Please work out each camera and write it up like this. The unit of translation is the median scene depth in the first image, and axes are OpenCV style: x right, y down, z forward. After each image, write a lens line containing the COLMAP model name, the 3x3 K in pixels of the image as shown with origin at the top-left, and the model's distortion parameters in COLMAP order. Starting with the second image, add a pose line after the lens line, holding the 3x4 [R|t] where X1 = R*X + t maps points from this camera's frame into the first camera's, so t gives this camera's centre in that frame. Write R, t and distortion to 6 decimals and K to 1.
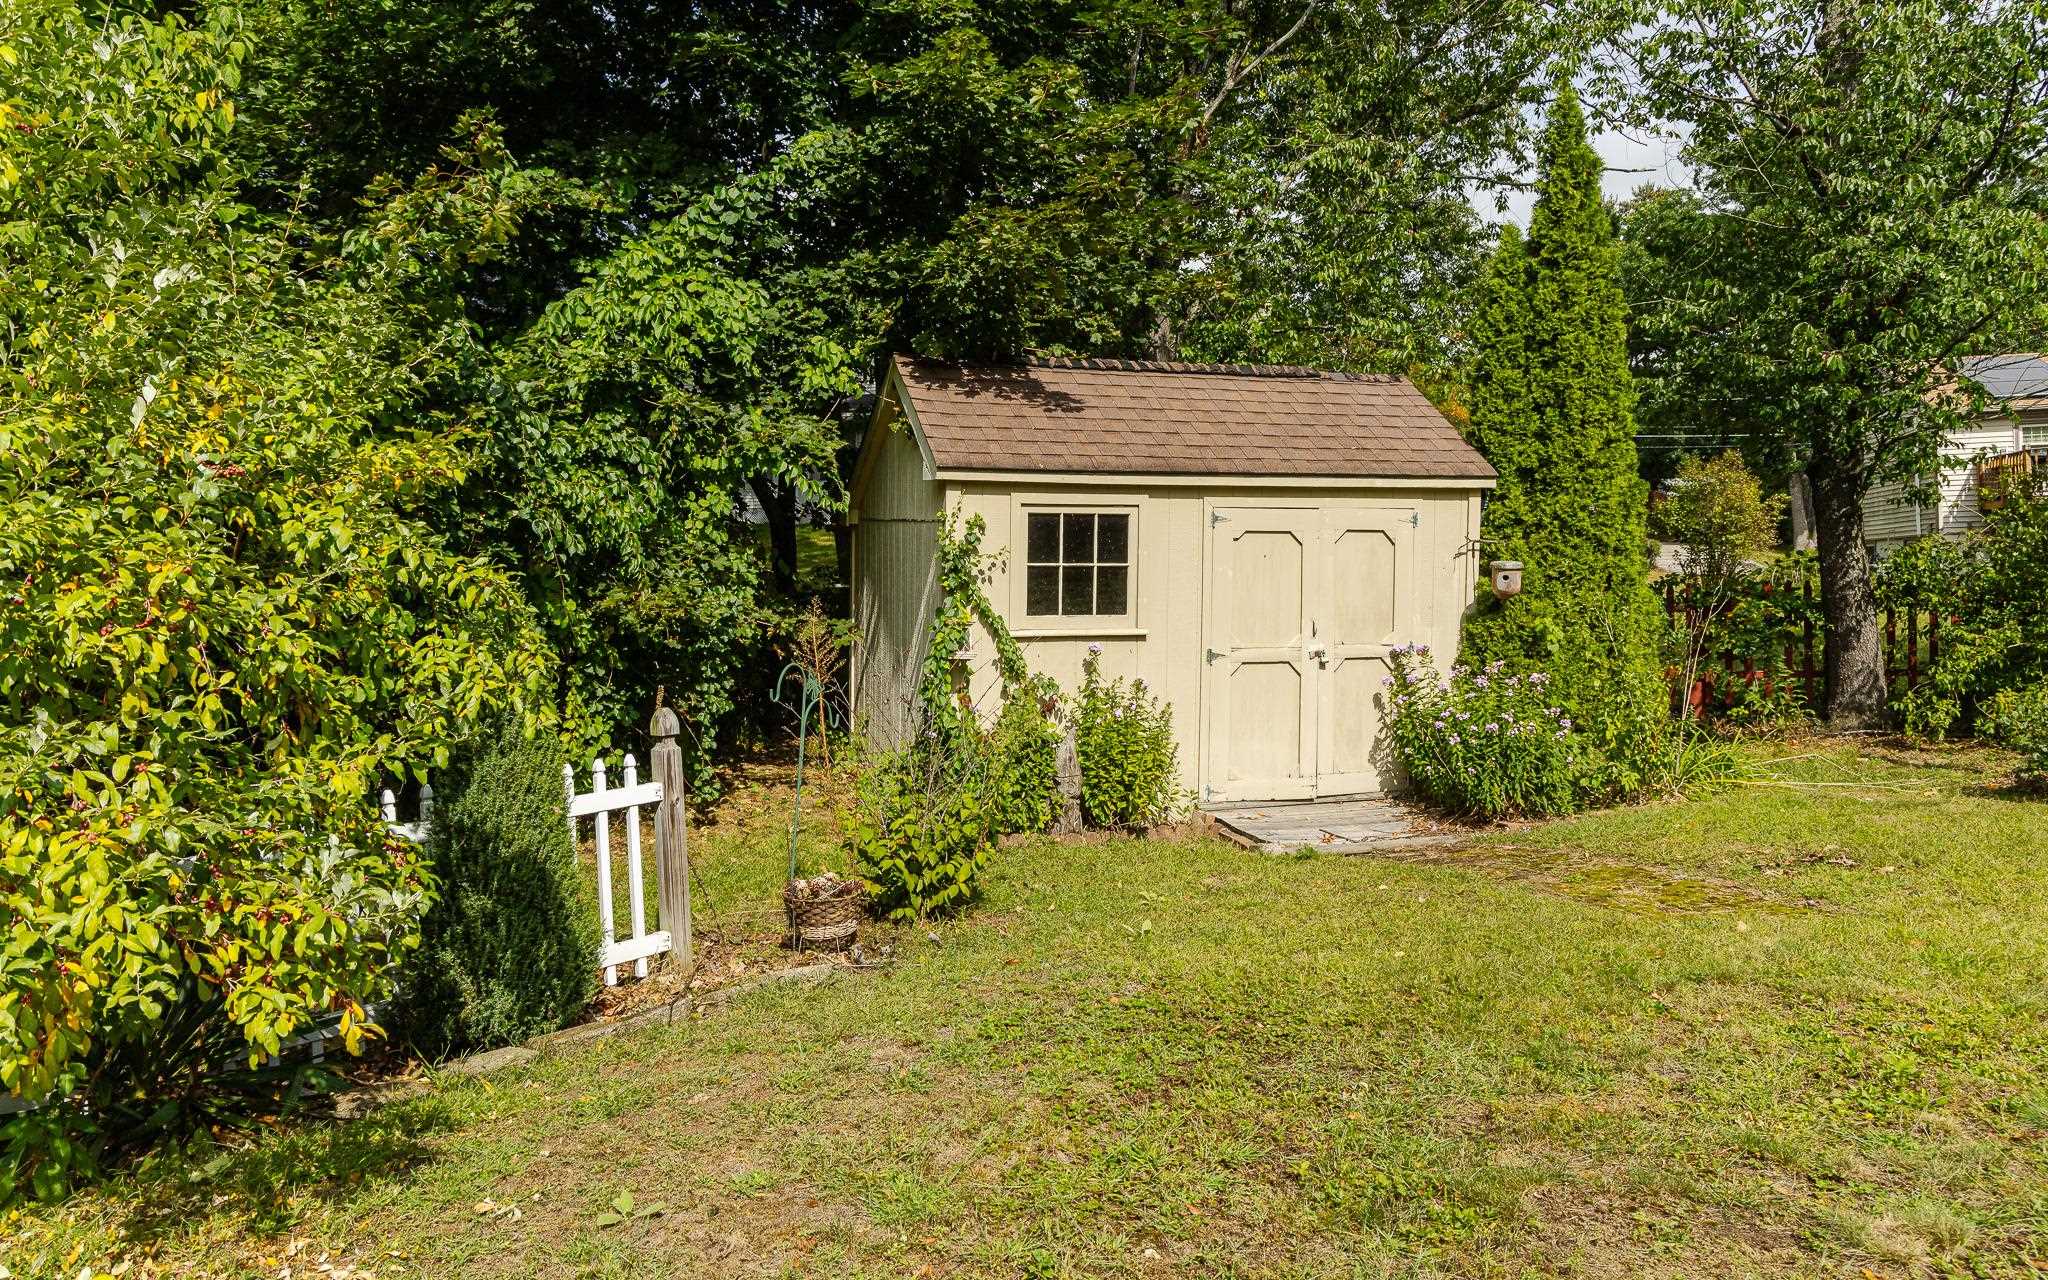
lens RADIAL K [[1451.4, 0, 1026.5], [0, 1451.4, 553.6], [0, 0, 1]] dist [0.028856, -0.000319]
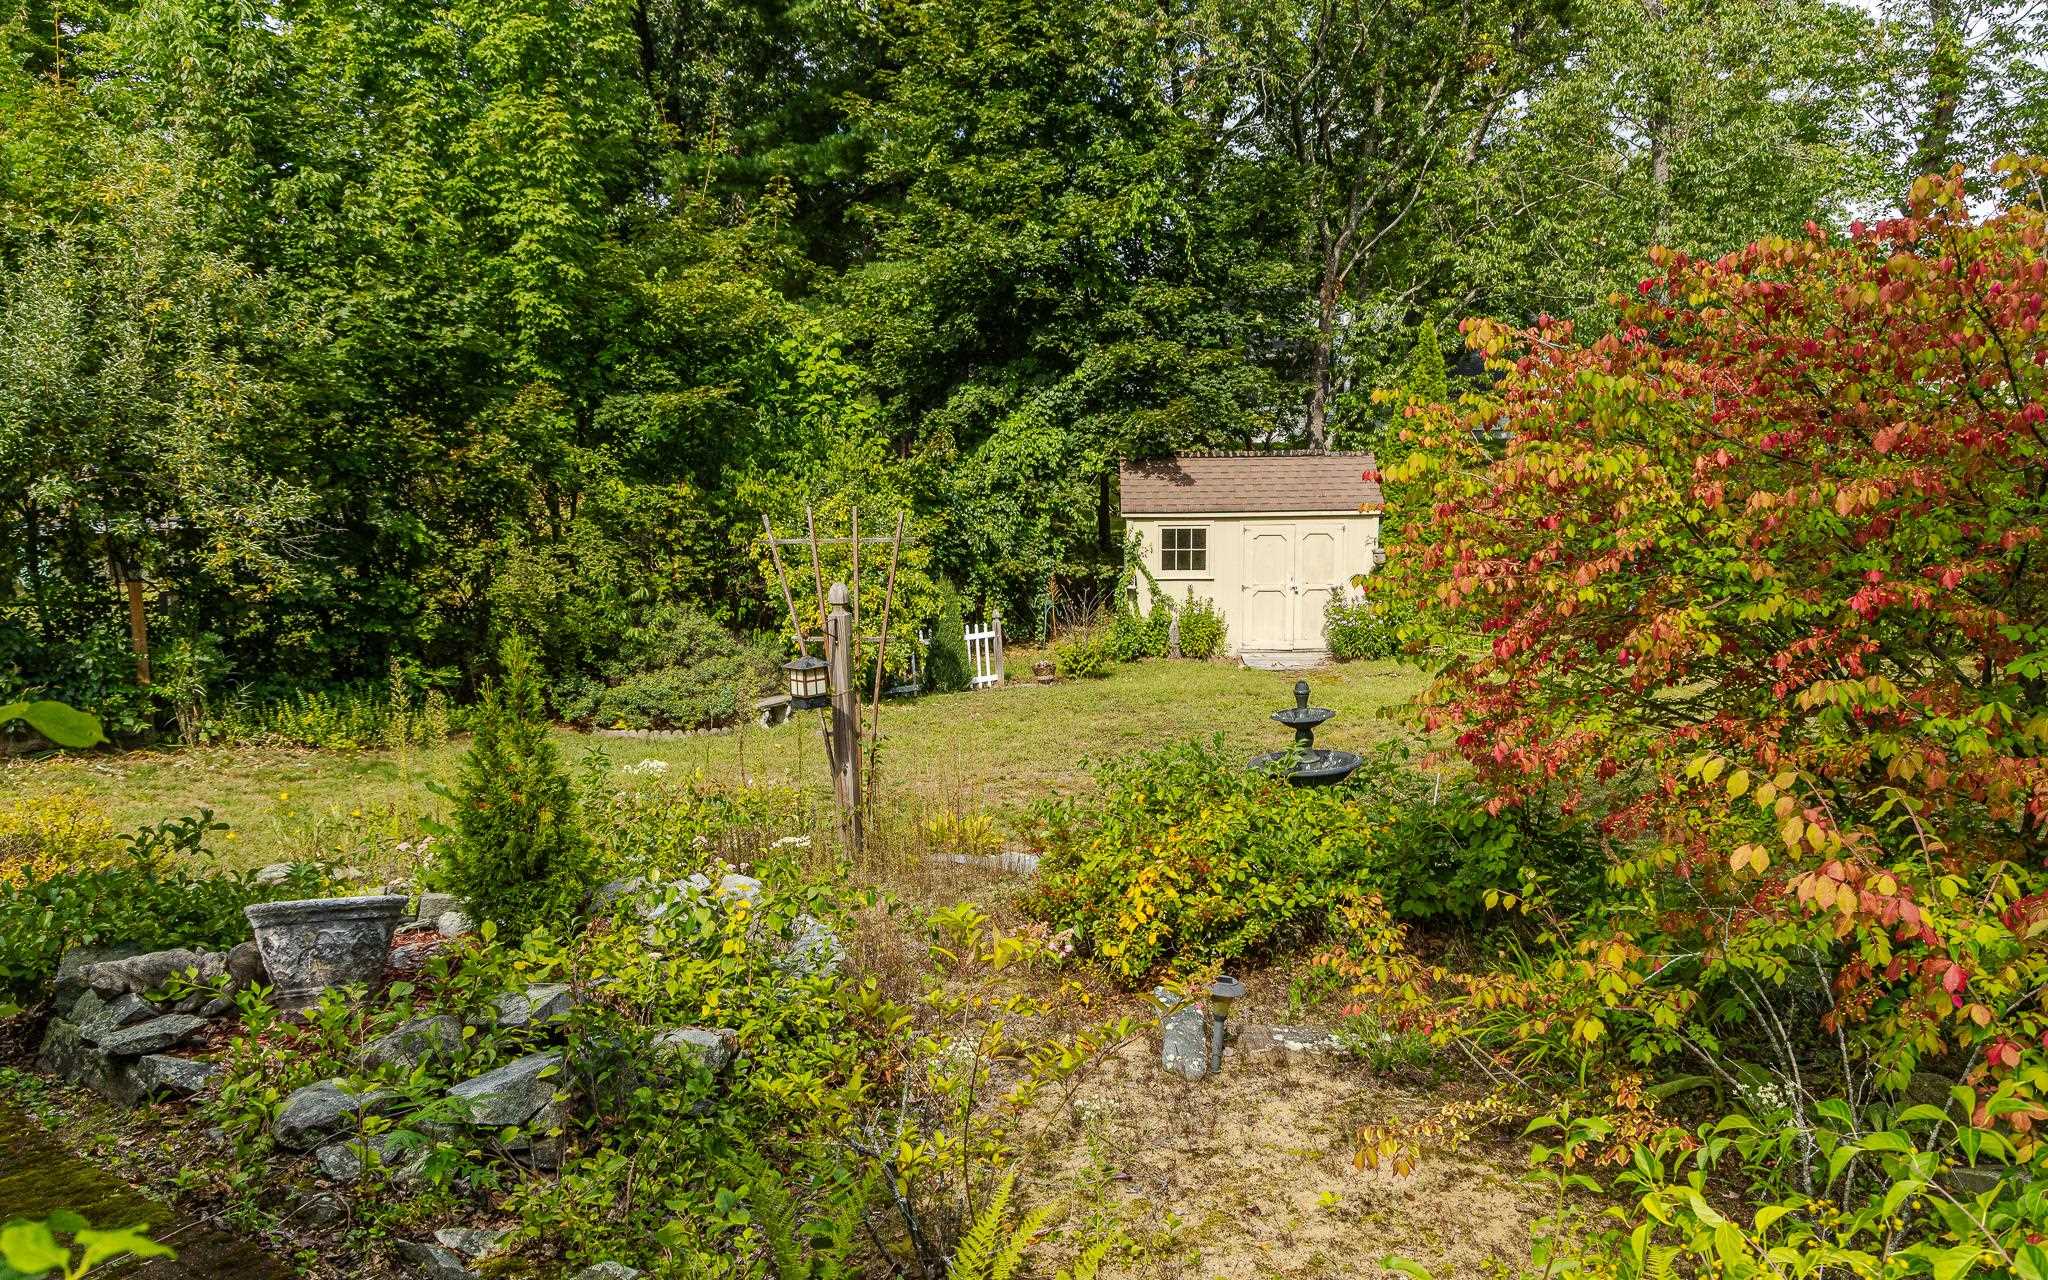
lens RADIAL K [[1412.5, 0, 1028.6], [0, 1412.5, 650.7], [0, 0, 1]] dist [0.007525, -0.001692]
pose [[0.933392, 0.046263, -0.355864, 0.642818], [0.014066, 0.986177, 0.165099, -0.220053], [0.358583, -0.159107, 0.919839, -1.295086]]
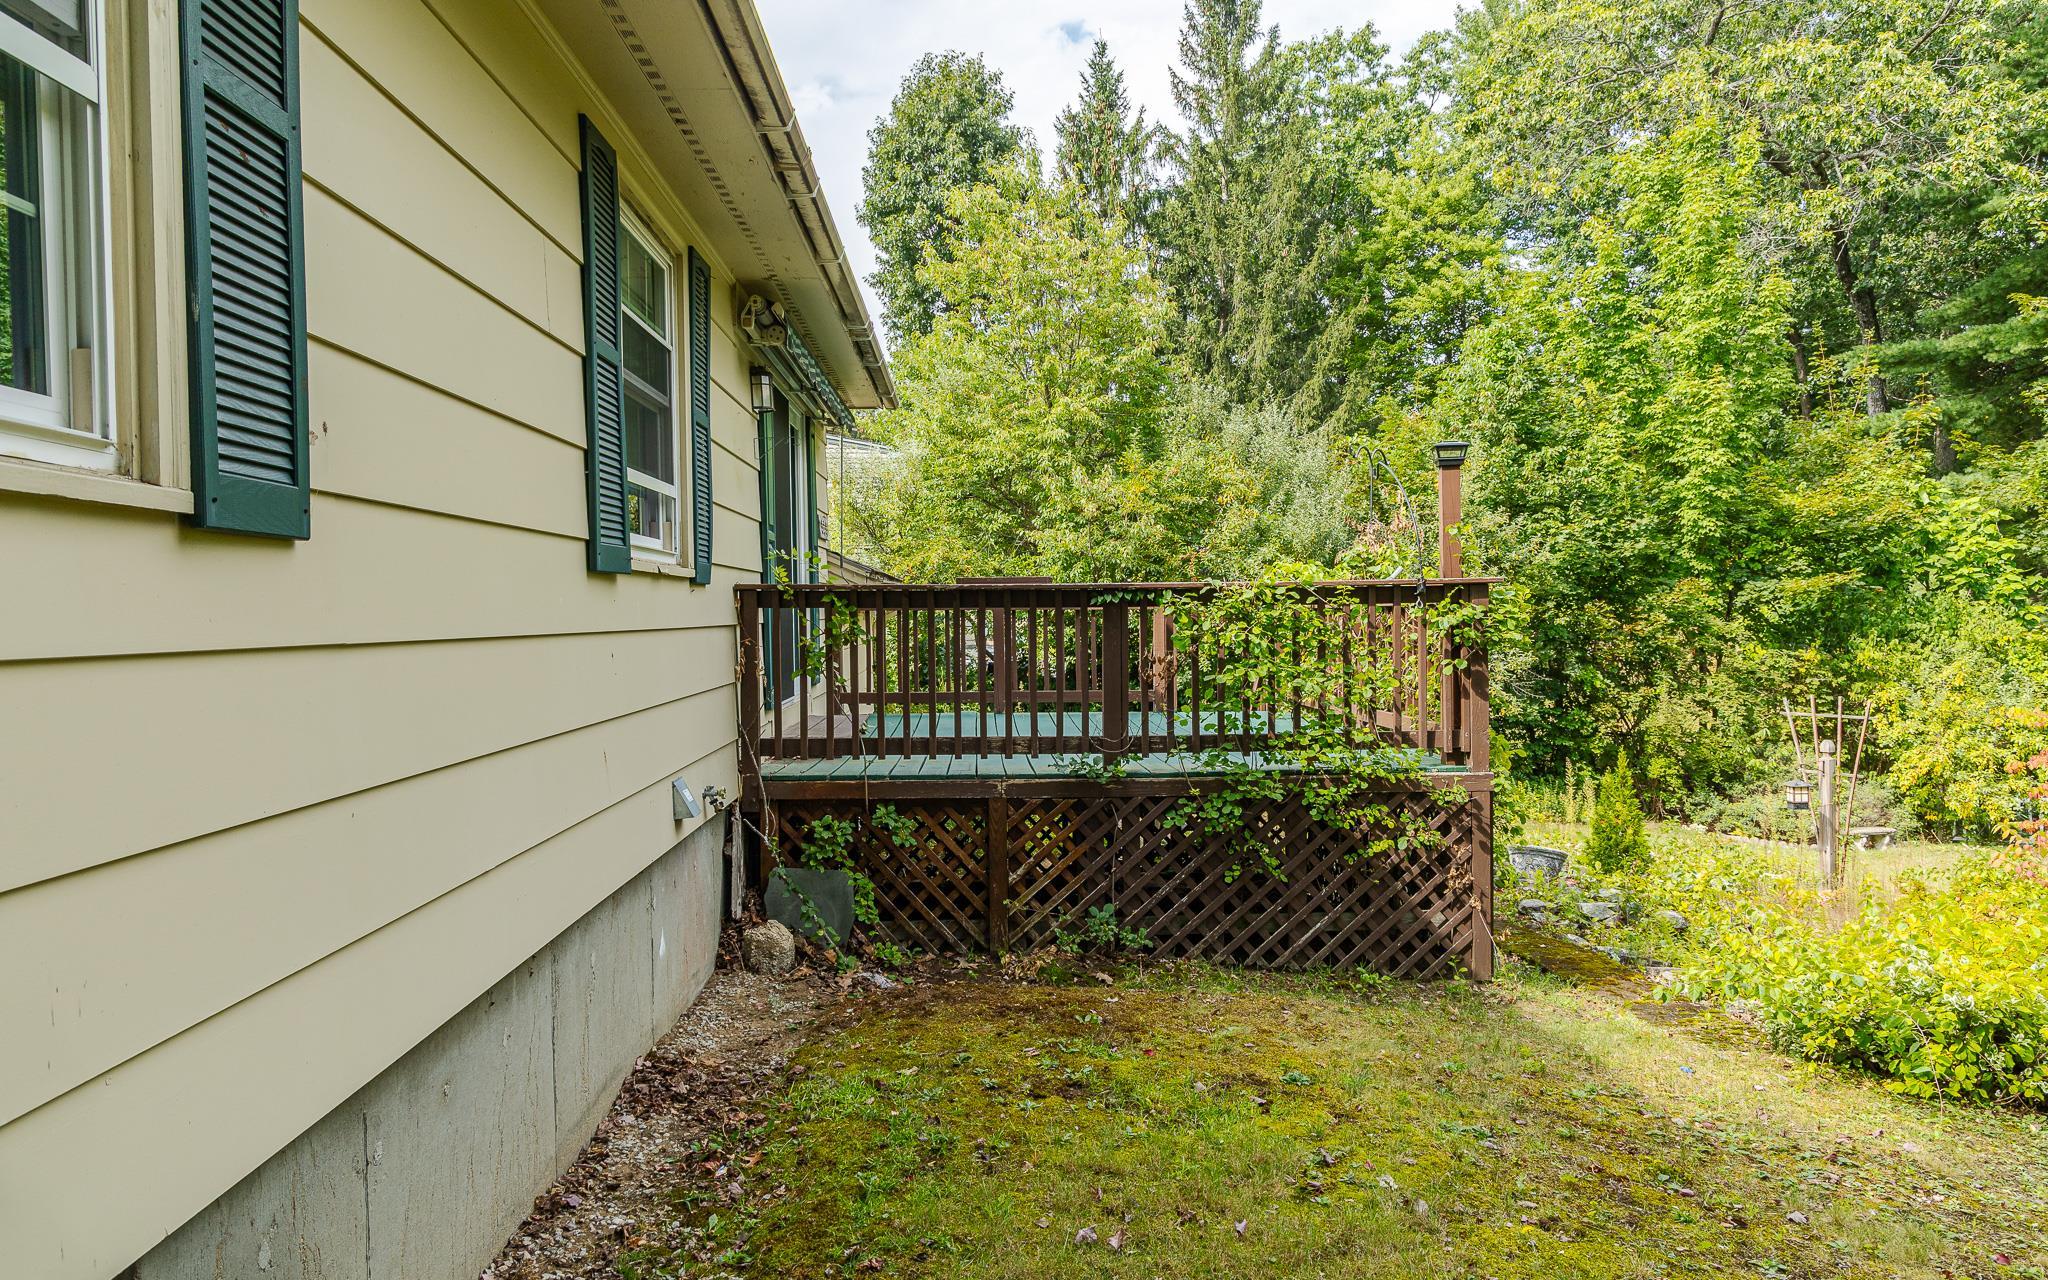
lens RADIAL K [[1412.5, 0, 1028.6], [0, 1412.5, 650.7], [0, 0, 1]] dist [0.007525, -0.001692]
pose [[0.394964, 0.047939, -0.917445, 1.176462], [0.027551, 0.997570, 0.063987, -0.317973], [0.918283, -0.050549, 0.392684, -1.811137]]
